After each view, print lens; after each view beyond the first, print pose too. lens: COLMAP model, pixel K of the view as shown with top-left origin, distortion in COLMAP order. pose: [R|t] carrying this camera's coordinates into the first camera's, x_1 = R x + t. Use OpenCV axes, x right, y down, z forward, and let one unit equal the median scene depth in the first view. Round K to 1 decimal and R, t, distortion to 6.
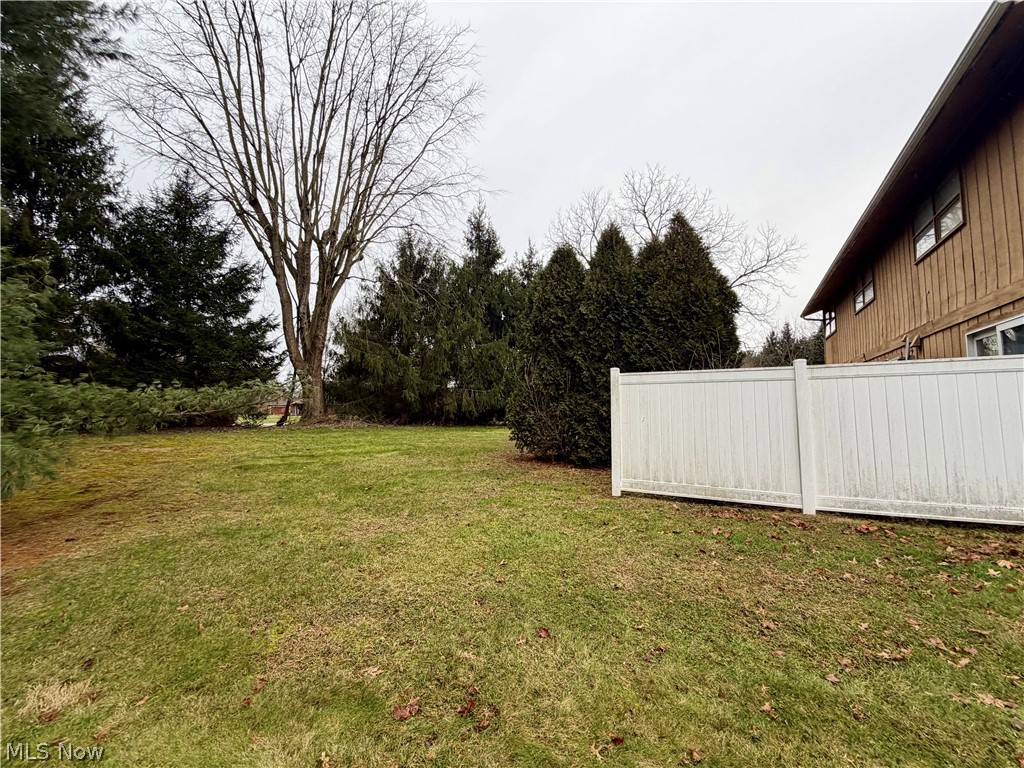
lens RADIAL K [[416.1, 0, 512.0], [0, 416.1, 384.0], [0, 0, 1]] dist [-0.003092, -0.000370]
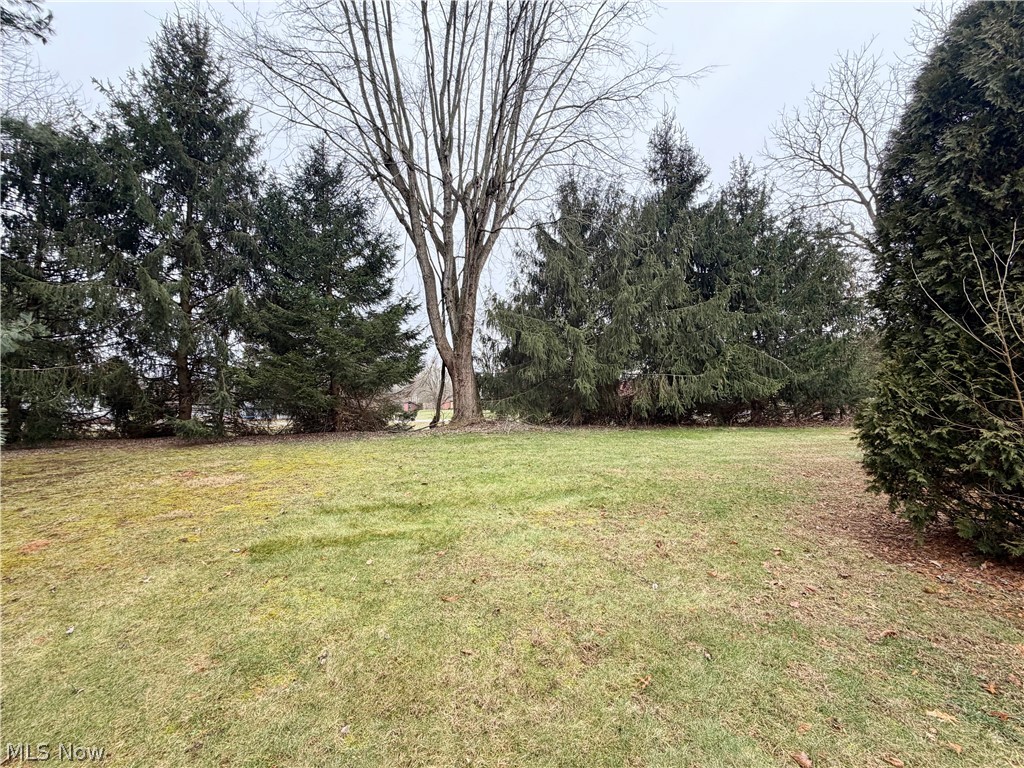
lens RADIAL K [[416.1, 0, 512.0], [0, 416.1, 384.0], [0, 0, 1]] dist [-0.003092, -0.000370]
pose [[0.925167, -0.038347, -0.377619, -0.087080], [0.044579, 0.998976, 0.007774, 0.012218], [0.376934, -0.024026, 0.925928, 0.285762]]
